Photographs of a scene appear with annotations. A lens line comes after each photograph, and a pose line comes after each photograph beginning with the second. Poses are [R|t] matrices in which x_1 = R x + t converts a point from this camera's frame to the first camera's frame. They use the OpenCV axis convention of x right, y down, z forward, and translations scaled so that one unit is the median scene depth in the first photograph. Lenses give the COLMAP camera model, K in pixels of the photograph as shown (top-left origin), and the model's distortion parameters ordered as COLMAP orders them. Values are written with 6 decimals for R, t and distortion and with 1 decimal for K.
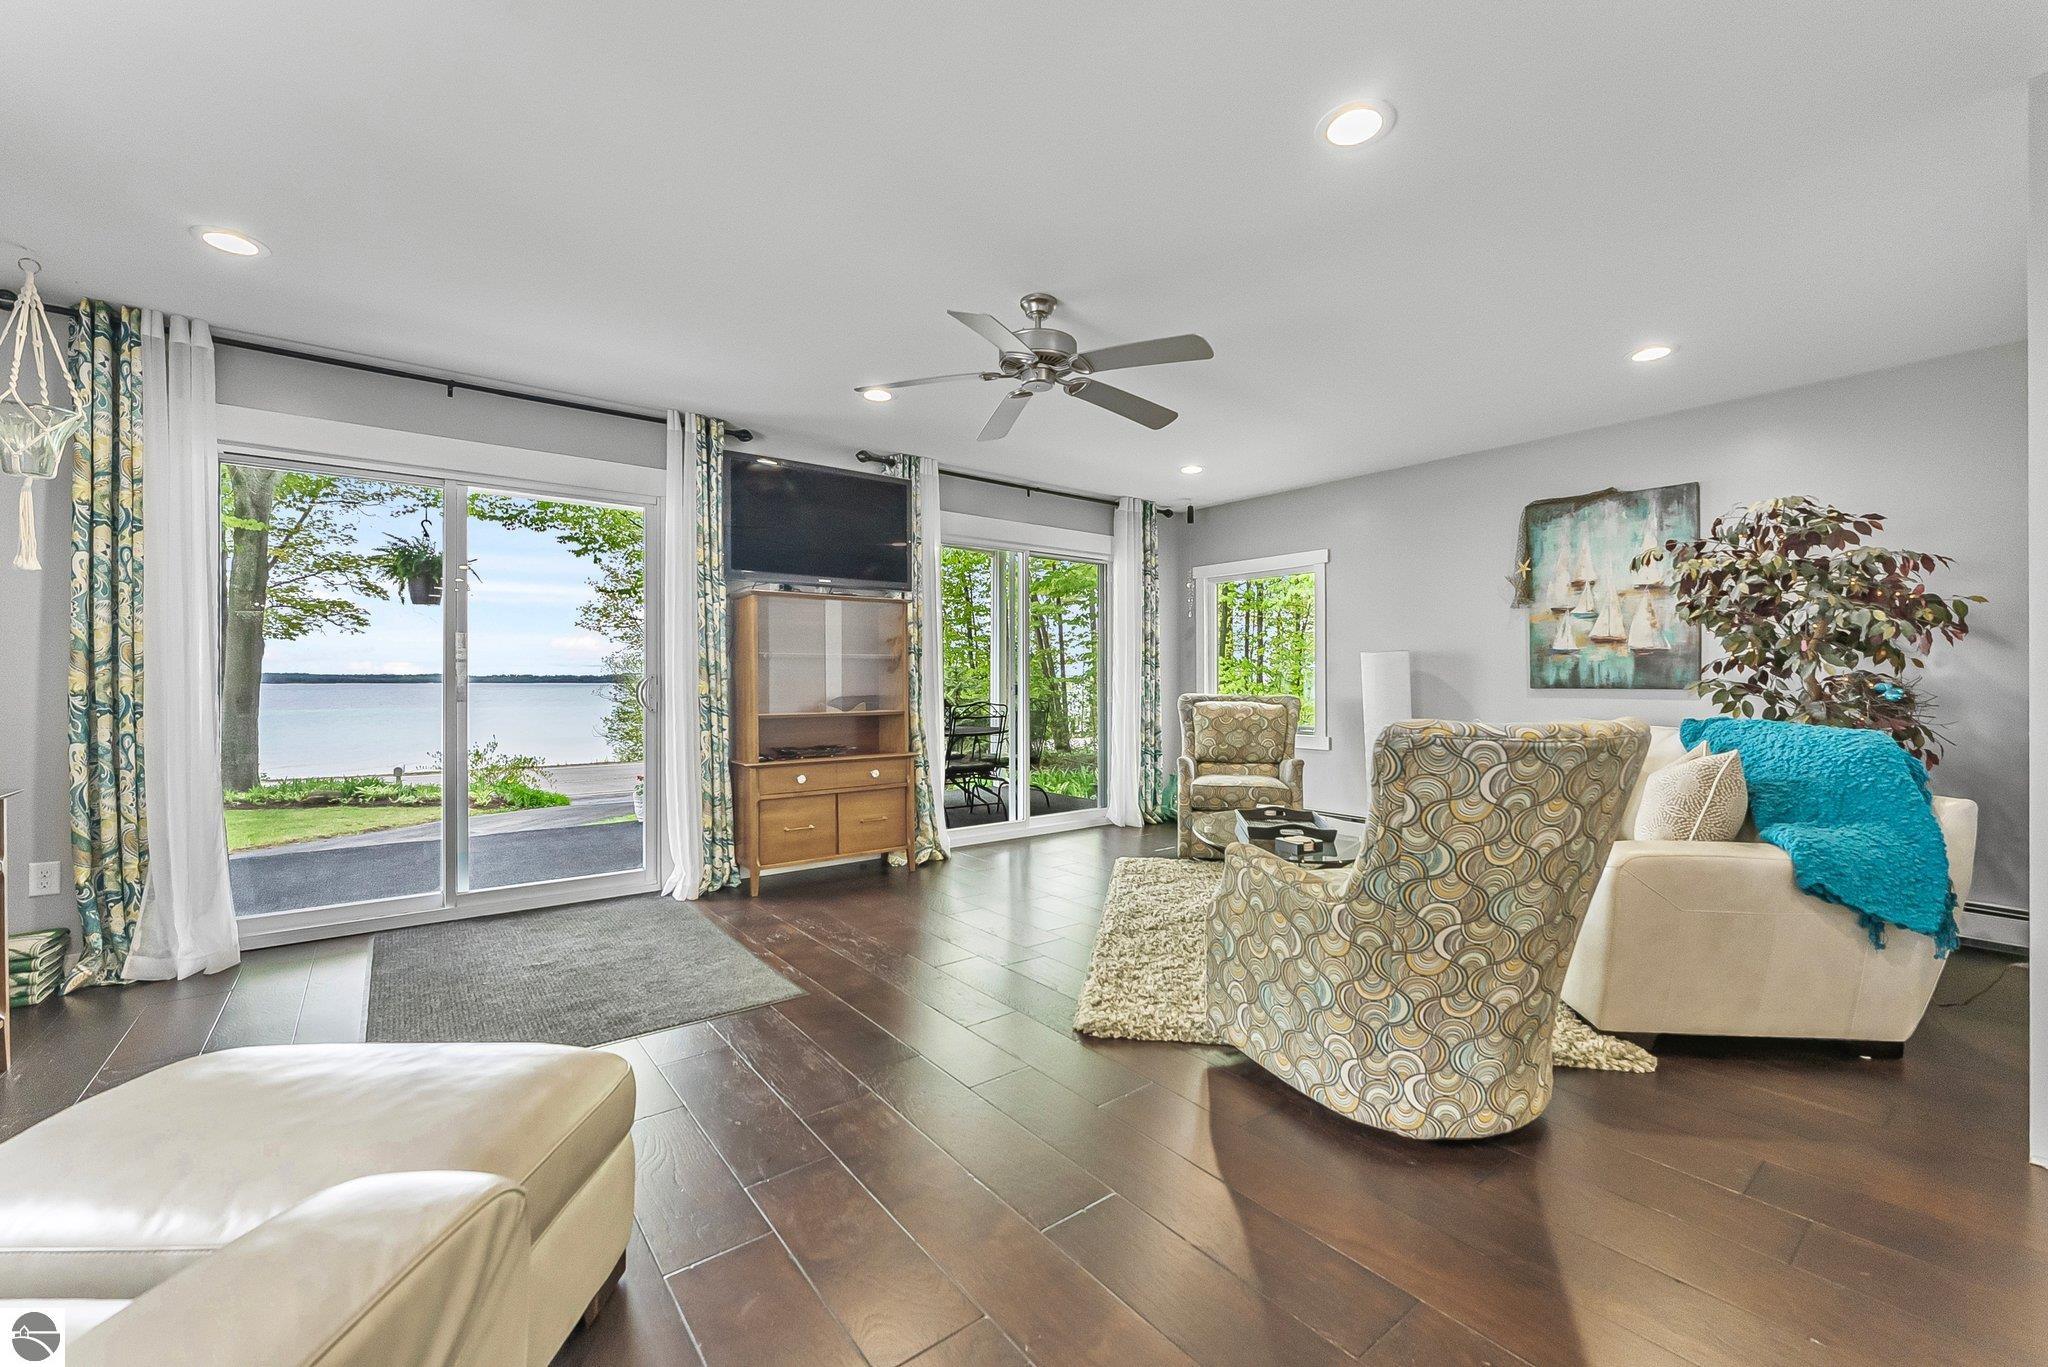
lens RADIAL K [[829.6, 0, 1031.8], [0, 829.6, 682.5], [0, 0, 1]] dist [-0.004078, -0.000162]
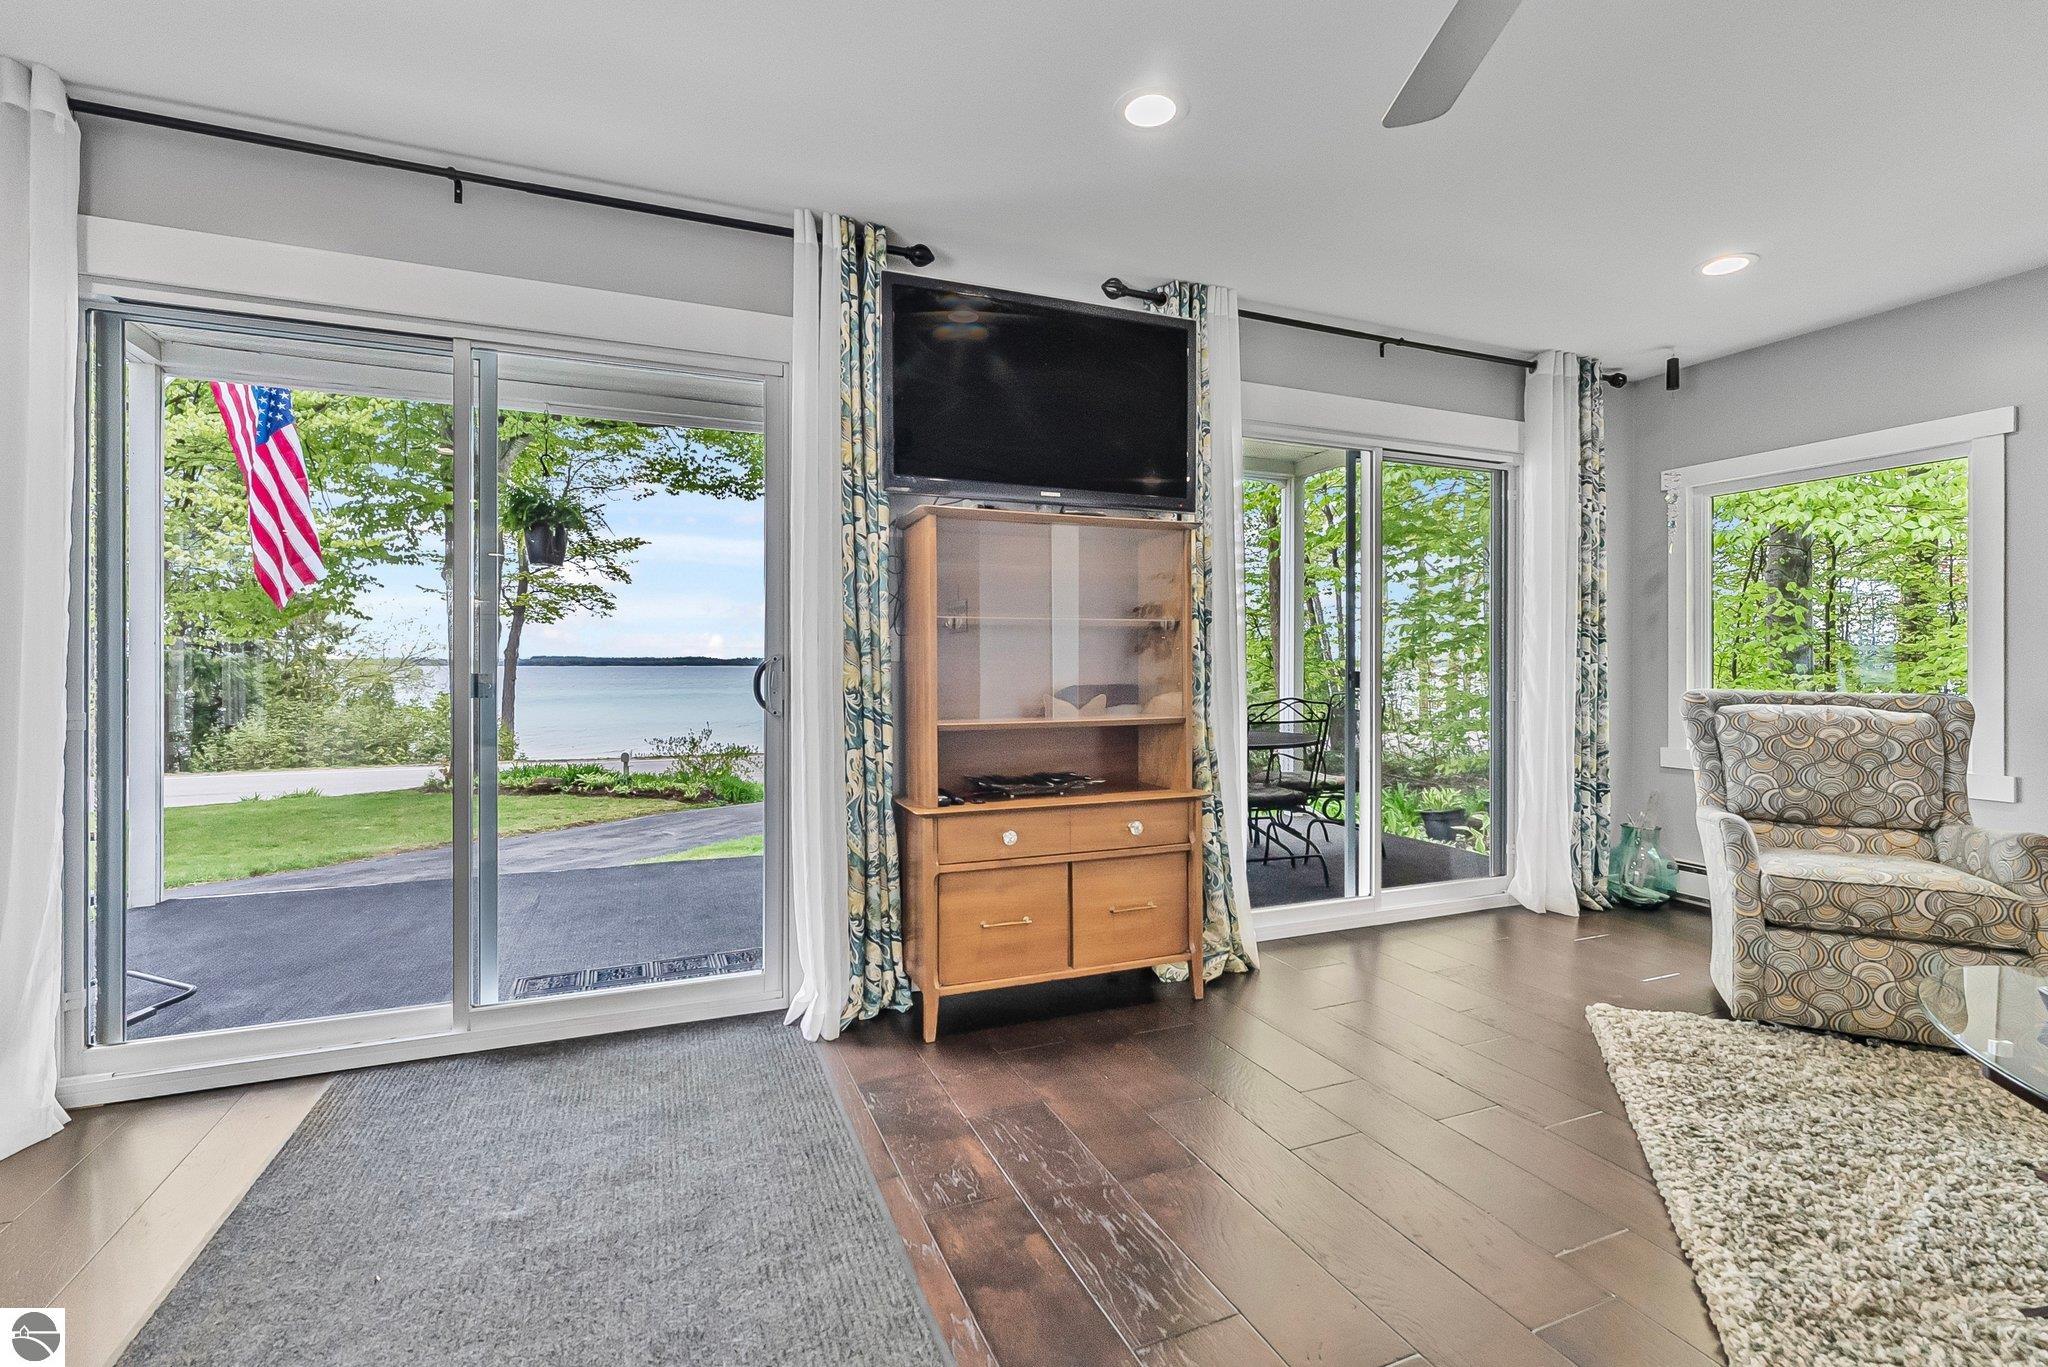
lens RADIAL K [[922.2, 0, 1026.4], [0, 922.2, 668.1], [0, 0, 1]] dist [0.000898, 0.000084]
pose [[0.963014, 0.002041, -0.269444, -0.086409], [-0.001382, 0.999996, 0.002636, -0.001496], [0.269448, -0.002166, 0.963013, 0.352627]]
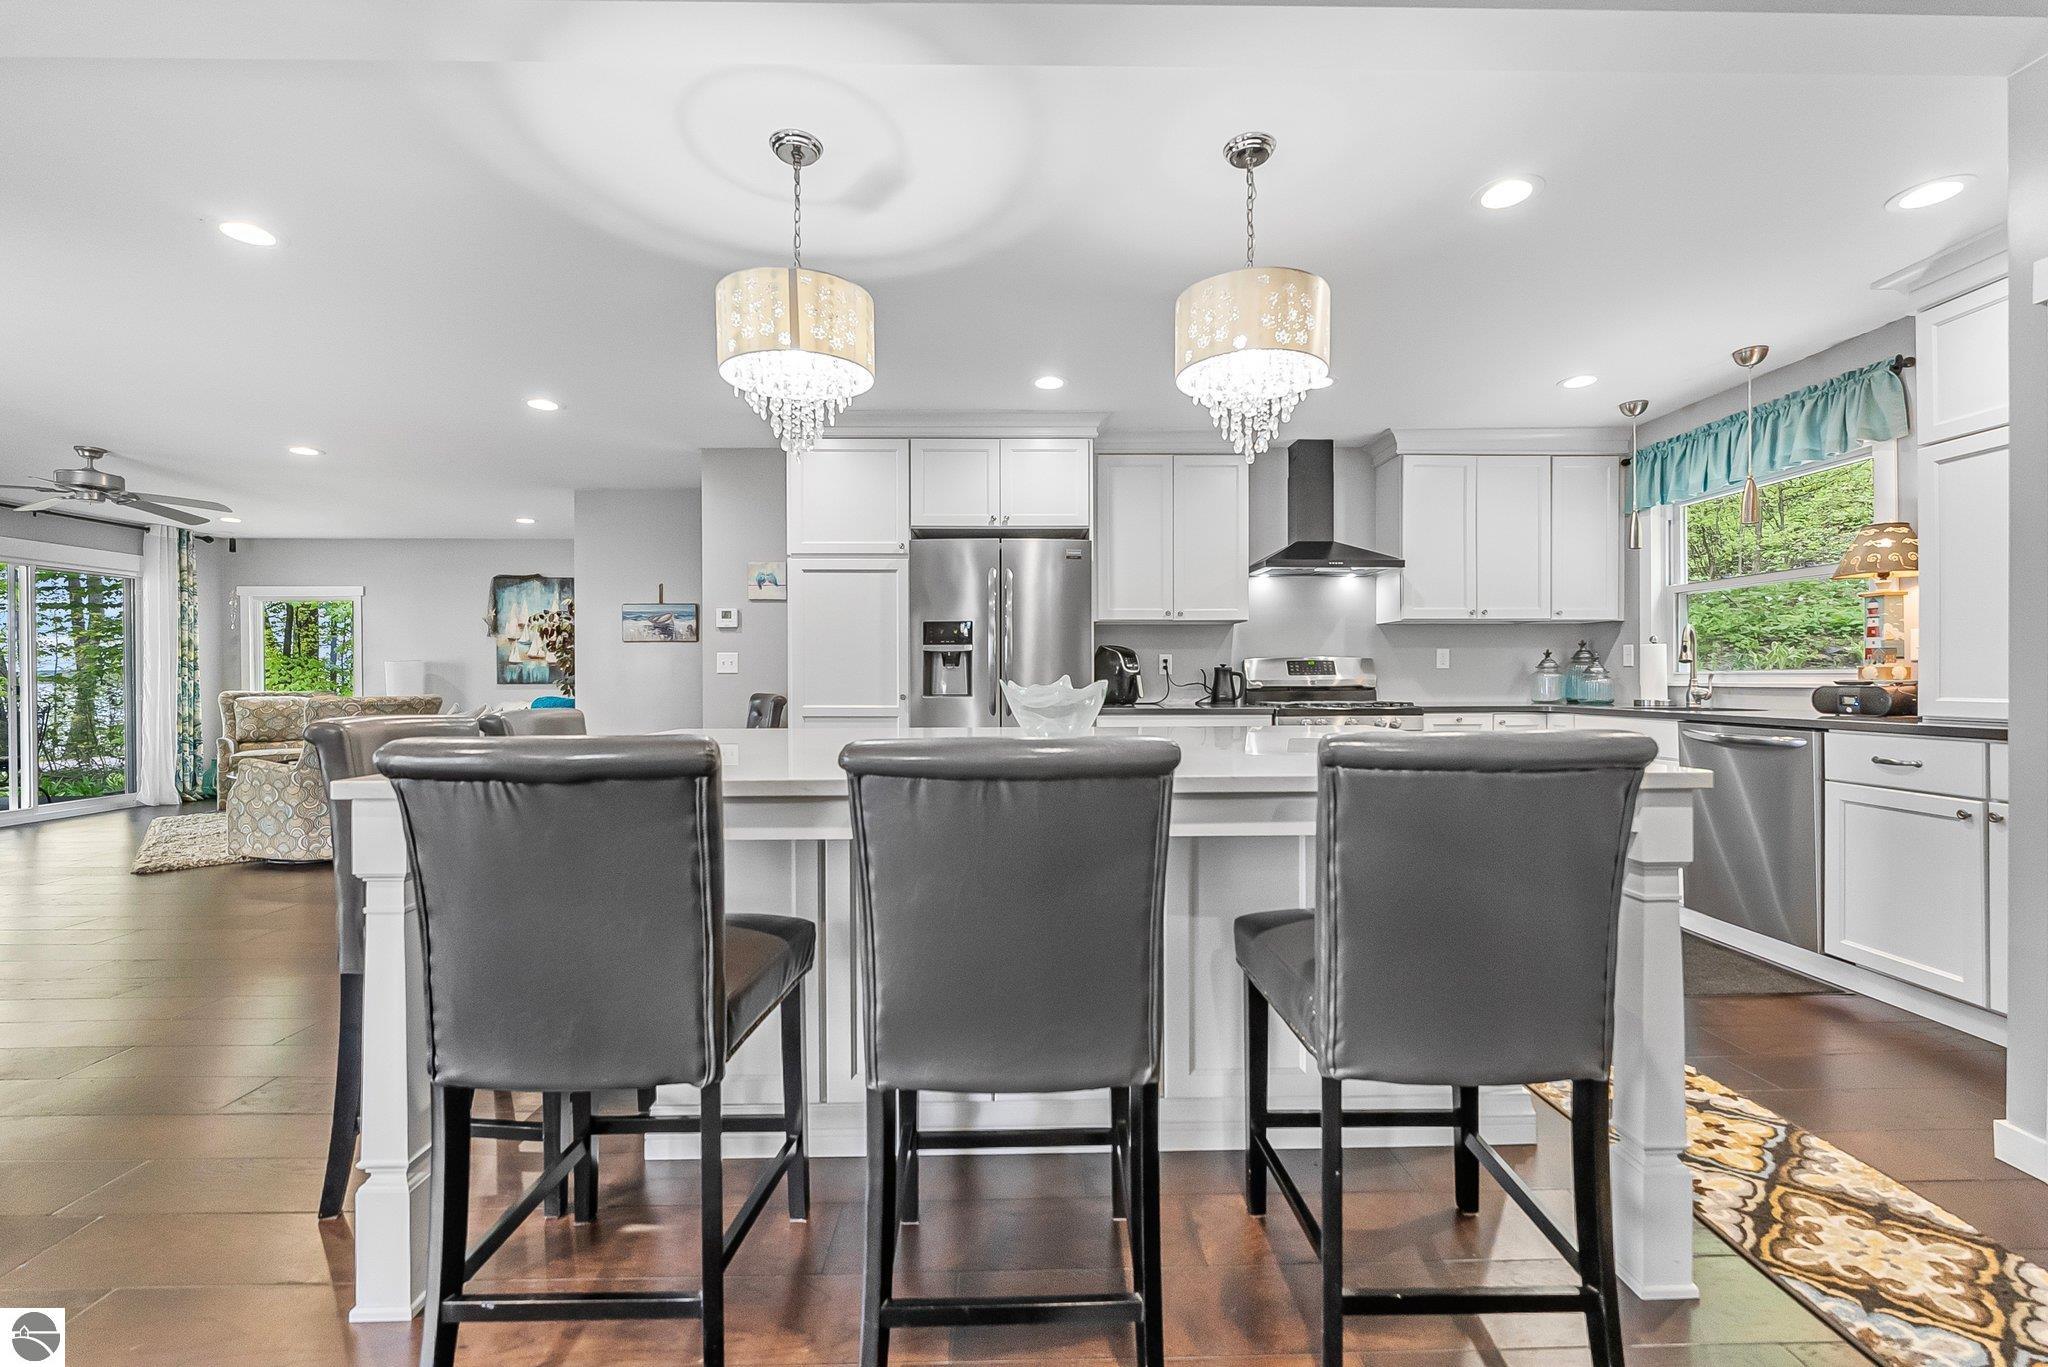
lens RADIAL K [[850.7, 0, 1035.6], [0, 850.7, 680.1], [0, 0, 1]] dist [-0.005372, 0.000040]
pose [[0.599880, -0.006139, 0.800067, -0.129835], [0.005364, 0.999979, 0.003651, -0.001671], [-0.800072, 0.002101, 0.599900, -0.919159]]
